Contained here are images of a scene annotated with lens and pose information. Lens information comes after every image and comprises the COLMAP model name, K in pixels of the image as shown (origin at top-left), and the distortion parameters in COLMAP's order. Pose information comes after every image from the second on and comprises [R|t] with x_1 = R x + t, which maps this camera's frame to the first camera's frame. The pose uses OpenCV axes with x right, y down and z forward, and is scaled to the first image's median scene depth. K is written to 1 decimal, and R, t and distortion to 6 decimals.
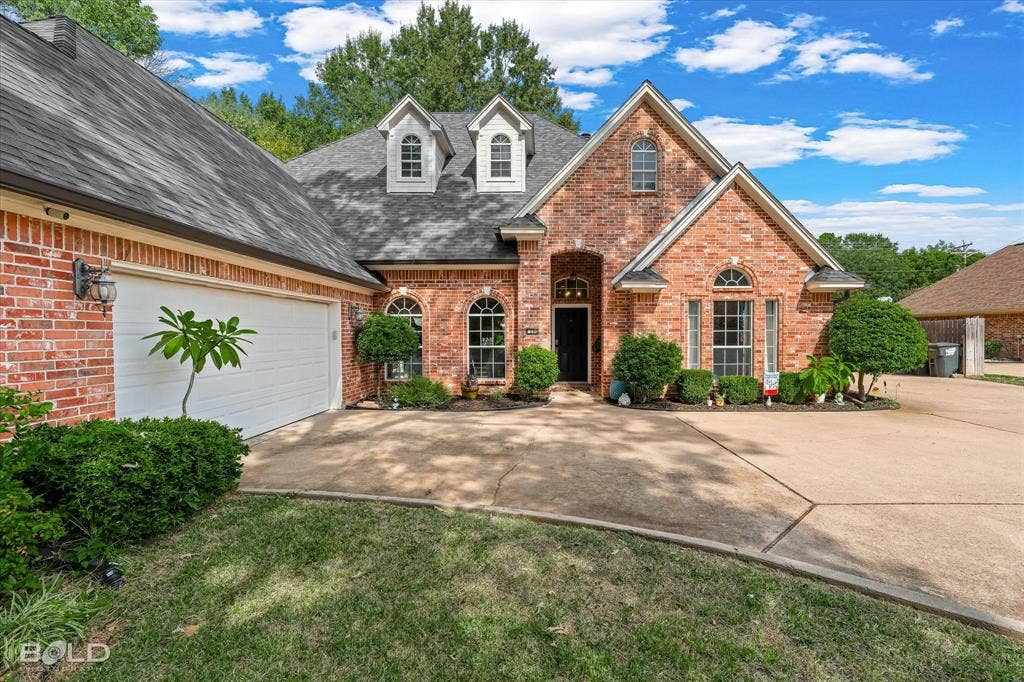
lens RADIAL K [[449.3, 0, 514.2], [0, 449.3, 343.8], [0, 0, 1]] dist [-0.002724, 0.000681]
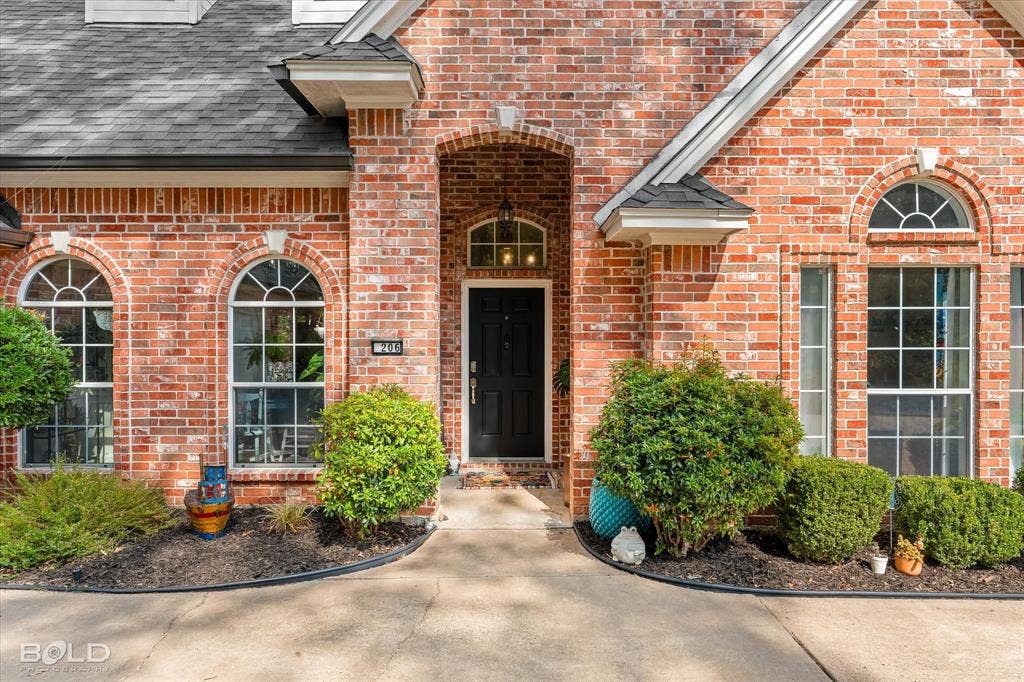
lens RADIAL K [[609.2, 0, 483.3], [0, 609.2, 339.1], [0, 0, 1]] dist [0.007603, 0.000038]
pose [[0.999991, 0.003034, 0.002874, 0.121225], [-0.003014, 0.999973, -0.006684, -0.031708], [-0.002895, 0.006675, 0.999974, 0.486756]]
